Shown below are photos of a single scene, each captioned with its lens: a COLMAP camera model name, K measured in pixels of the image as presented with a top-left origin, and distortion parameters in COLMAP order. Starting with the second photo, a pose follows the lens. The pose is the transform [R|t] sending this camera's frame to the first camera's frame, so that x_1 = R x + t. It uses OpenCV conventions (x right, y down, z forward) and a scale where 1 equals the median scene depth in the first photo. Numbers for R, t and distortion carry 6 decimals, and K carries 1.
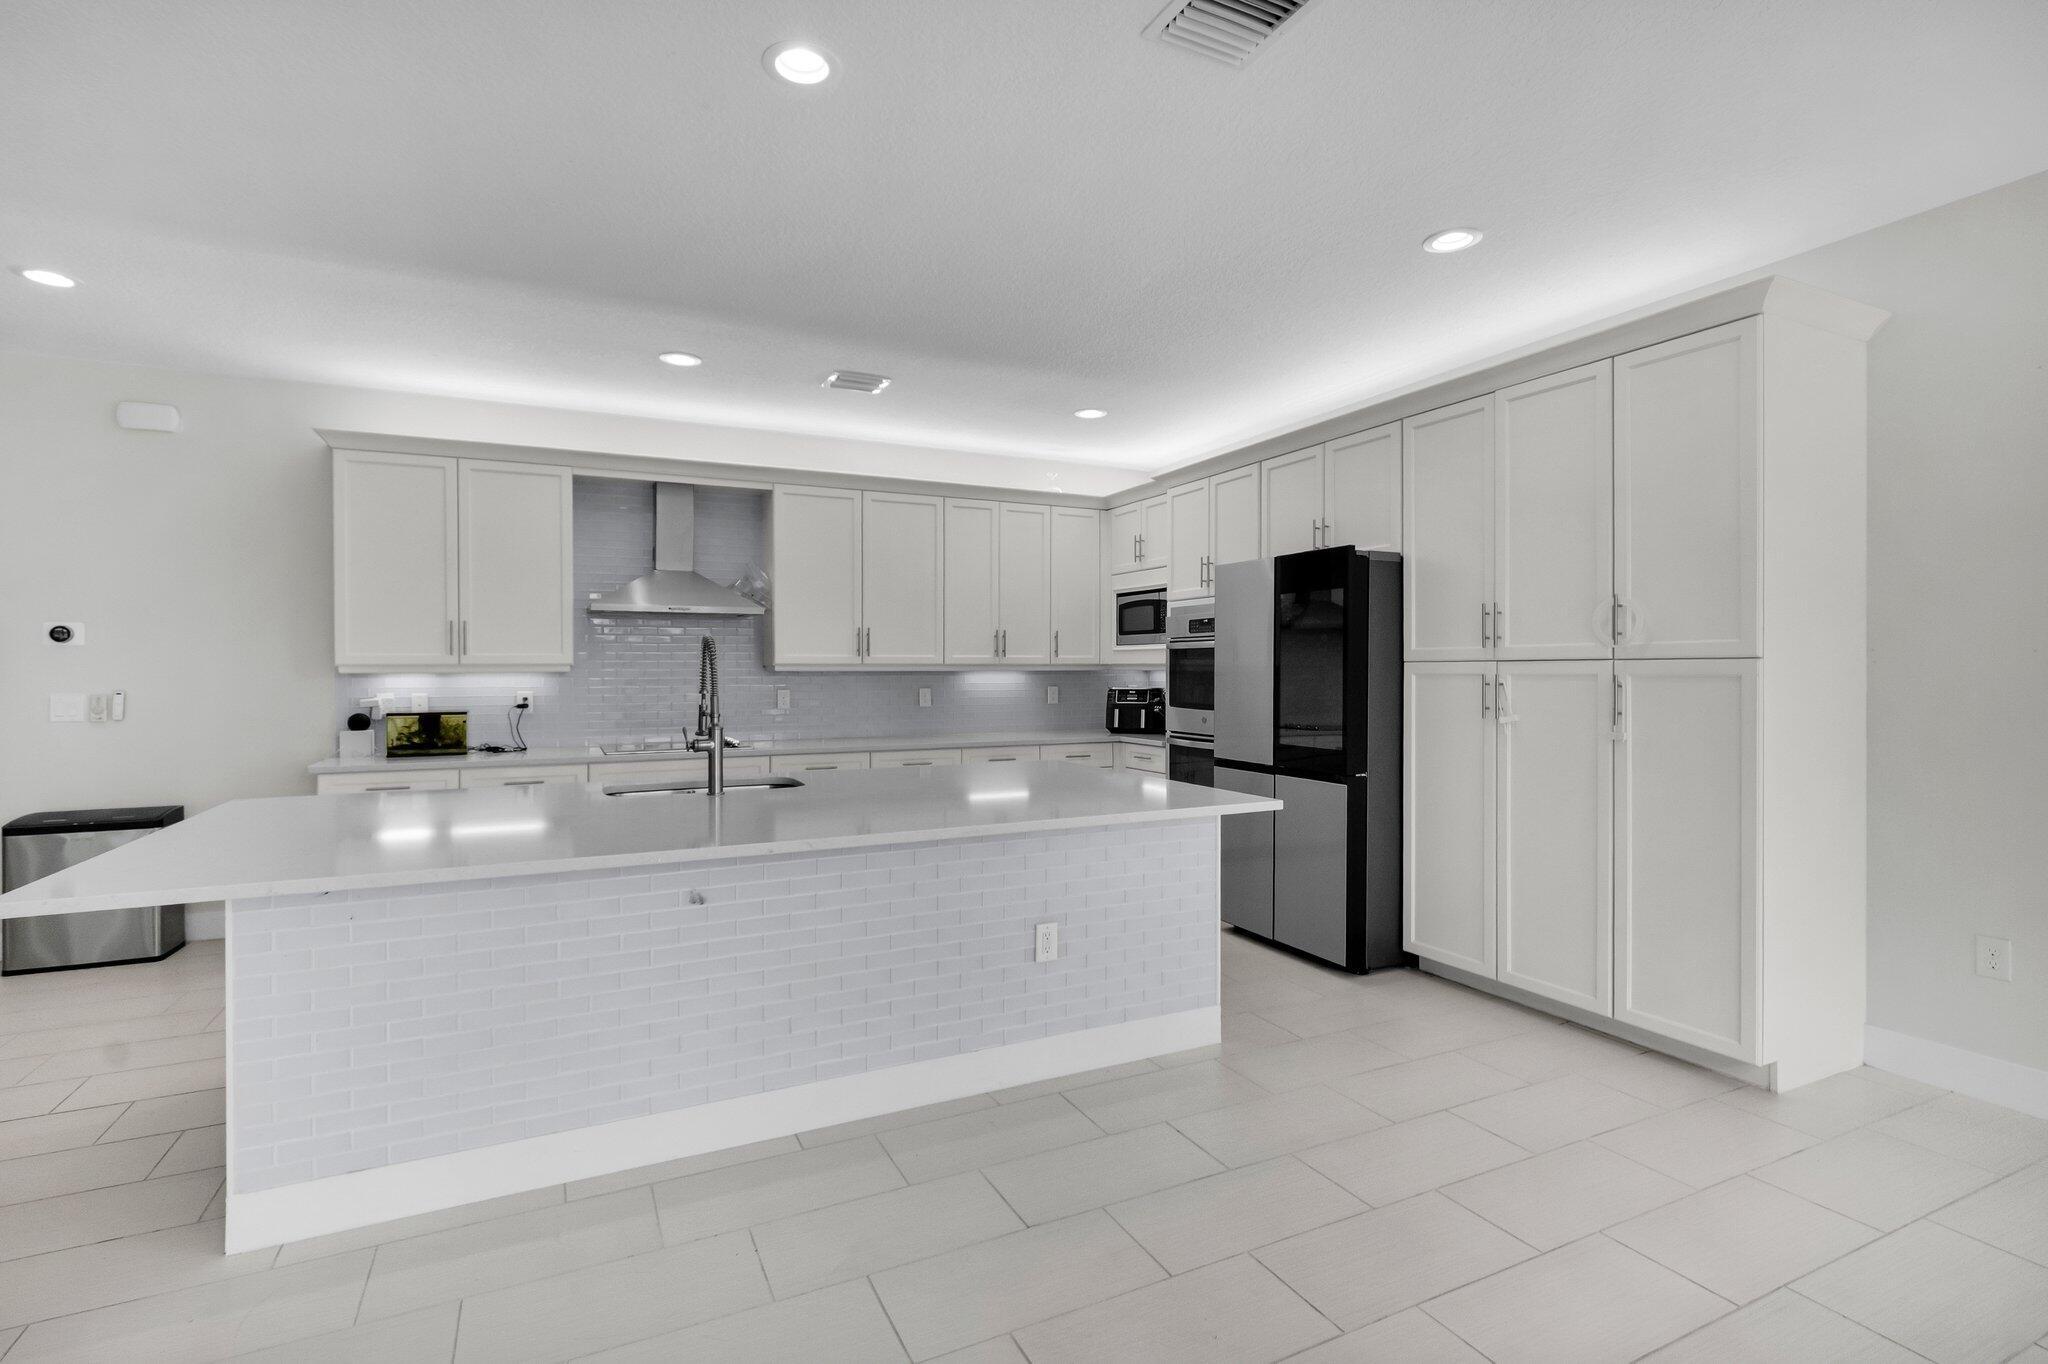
lens RADIAL K [[932.9, 0, 1012.9], [0, 932.9, 673.6], [0, 0, 1]] dist [-0.004154, -0.000261]
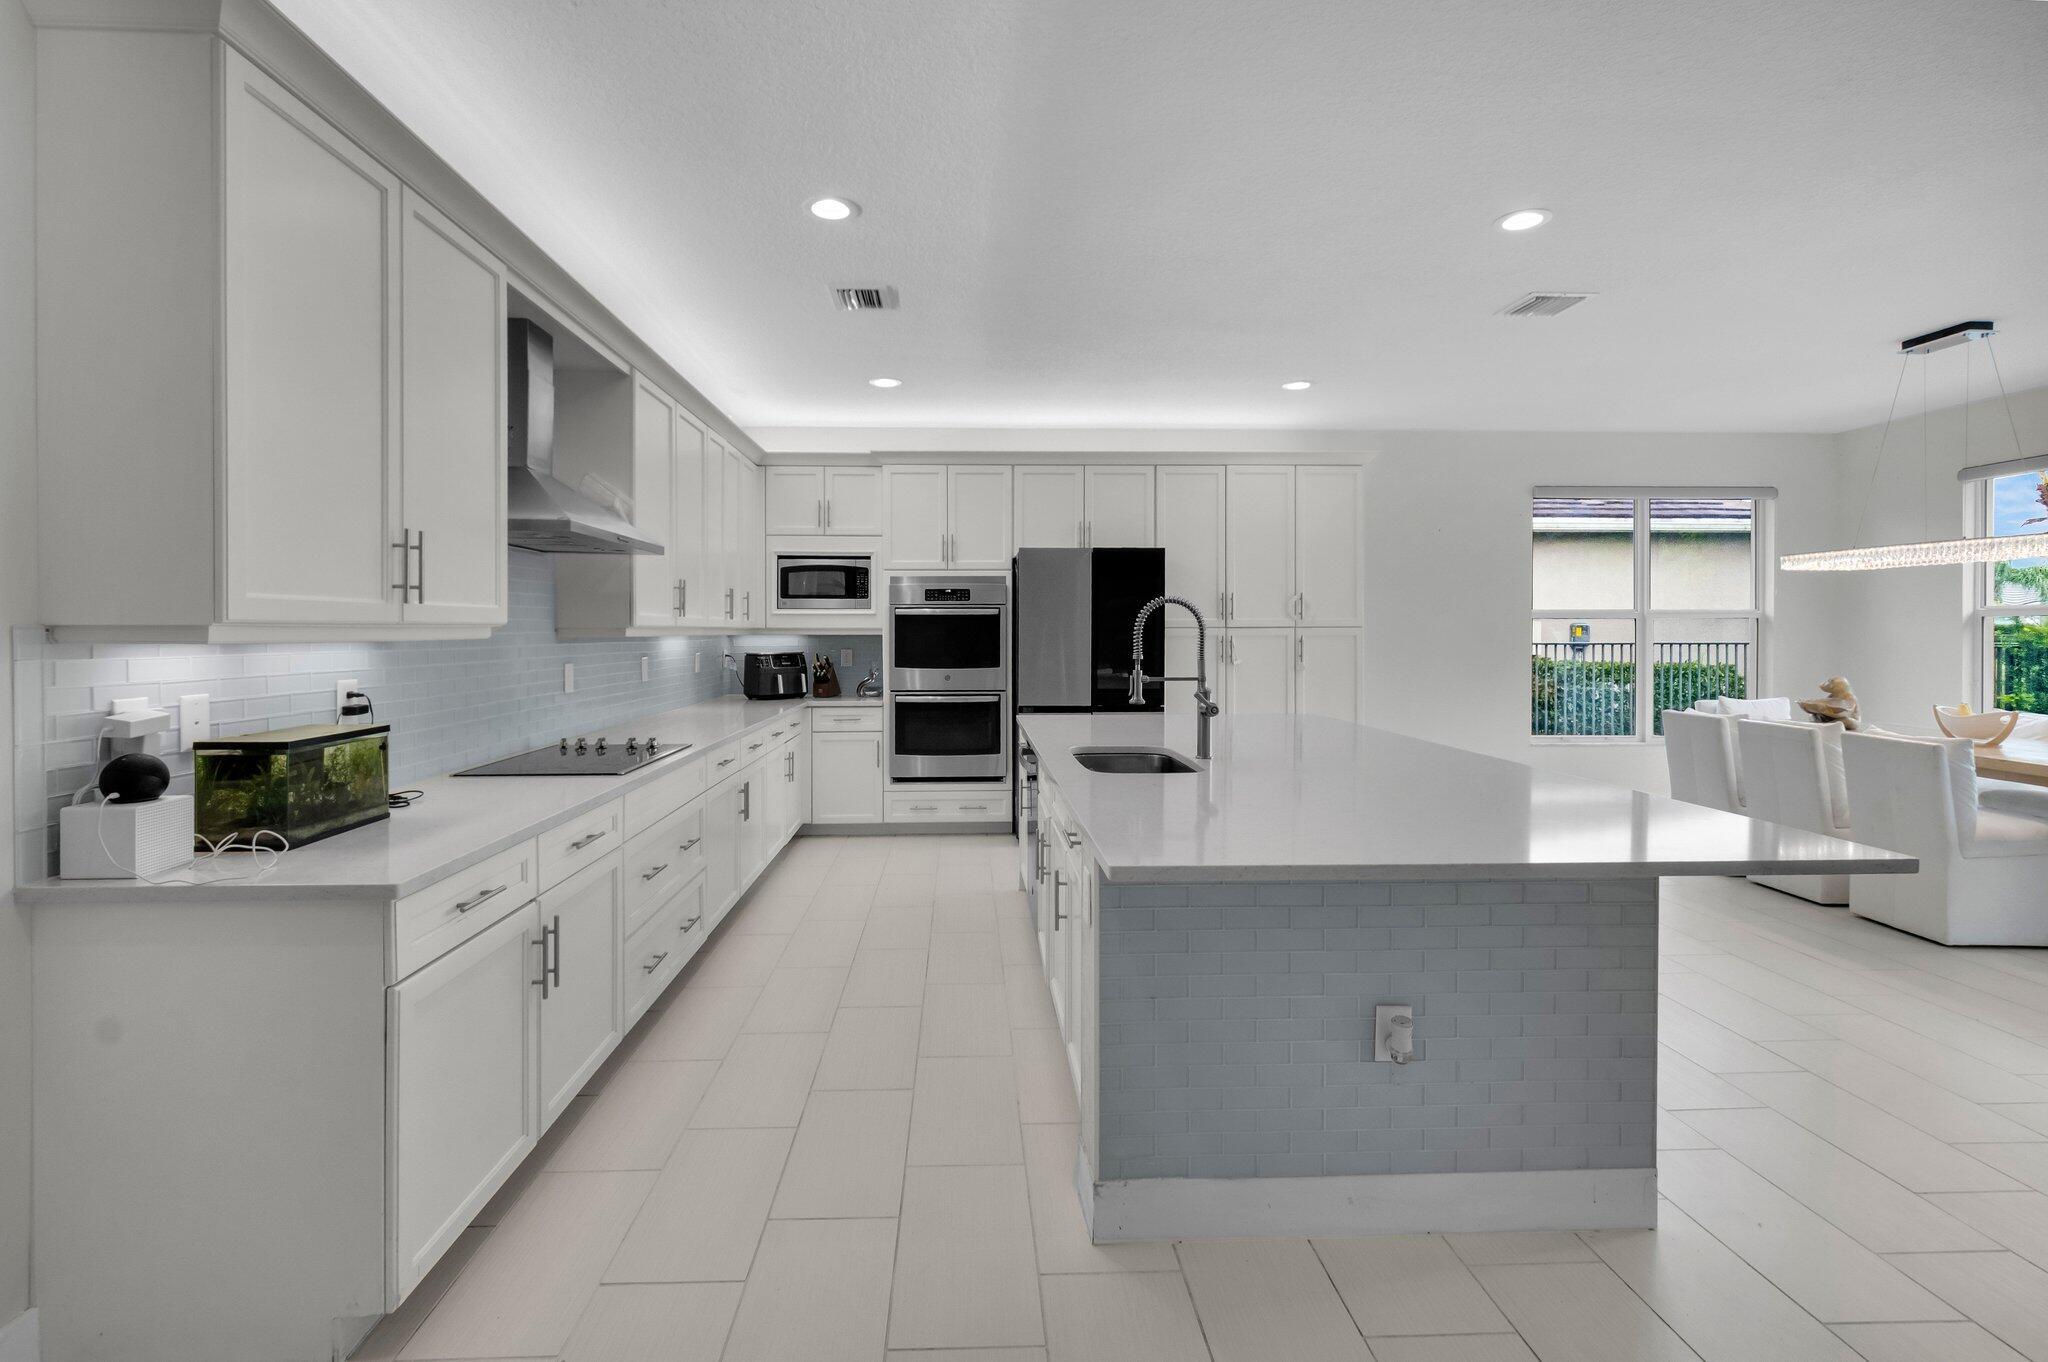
lens RADIAL K [[932.9, 0, 961.2], [0, 932.9, 639.8], [0, 0, 1]] dist [-0.004154, -0.000261]
pose [[0.420553, -0.006513, 0.907245, -0.801940], [0.006629, 0.999970, 0.004106, -0.001466], [-0.907244, 0.004288, 0.420583, 0.491867]]
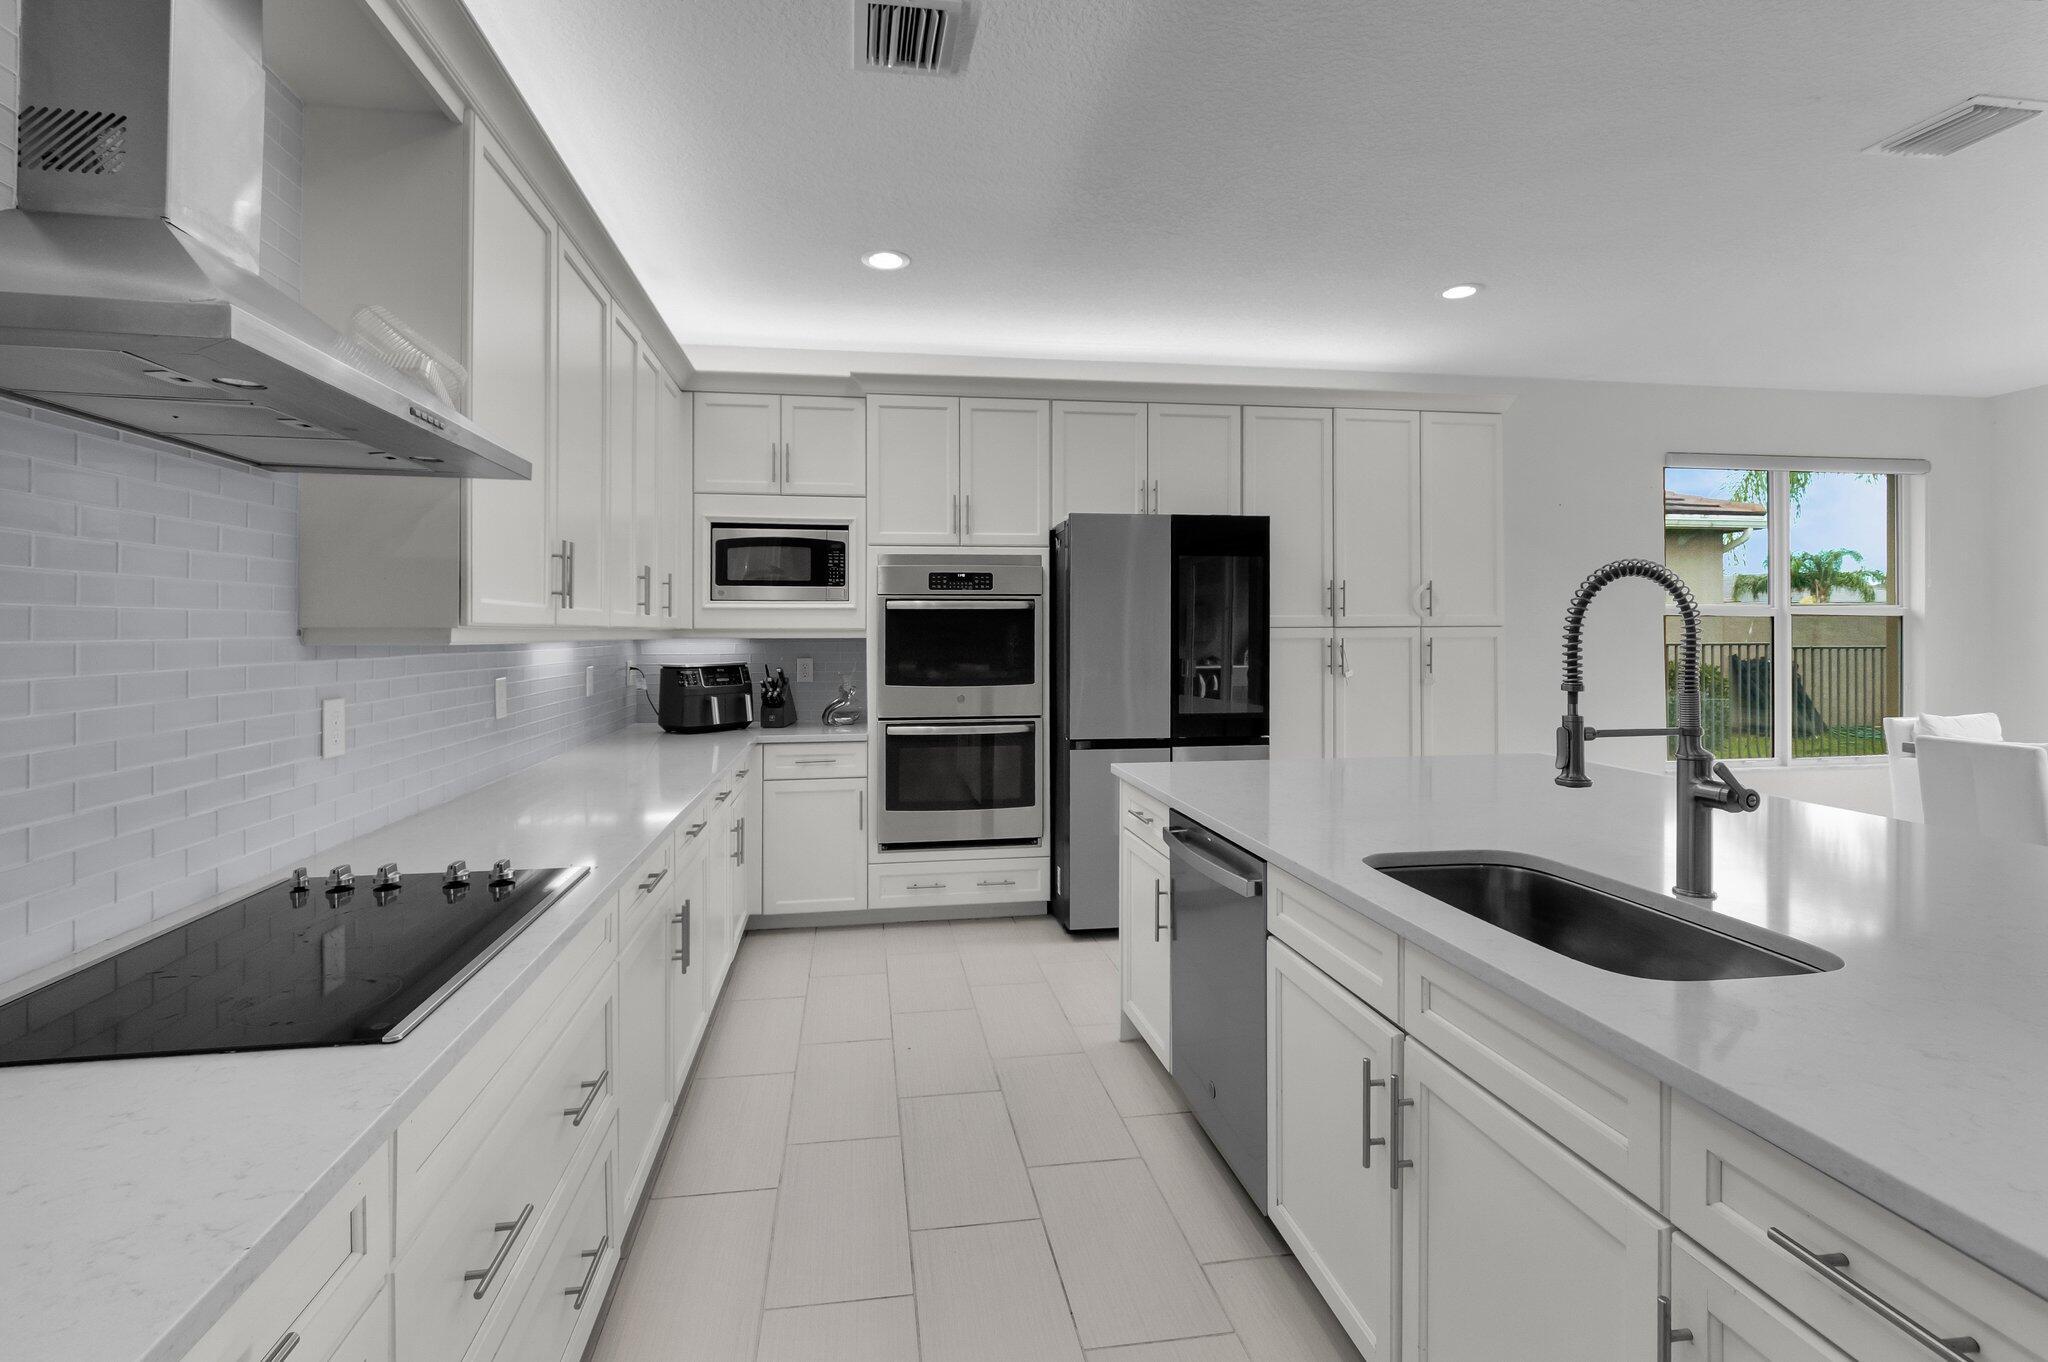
lens RADIAL K [[932.9, 0, 968.3], [0, 932.9, 626.6], [0, 0, 1]] dist [-0.004154, -0.000261]
pose [[0.309259, 0.007009, 0.950952, -0.539306], [0.008904, 0.999908, -0.010266, -0.004344], [-0.950936, 0.011642, 0.309168, 0.727395]]
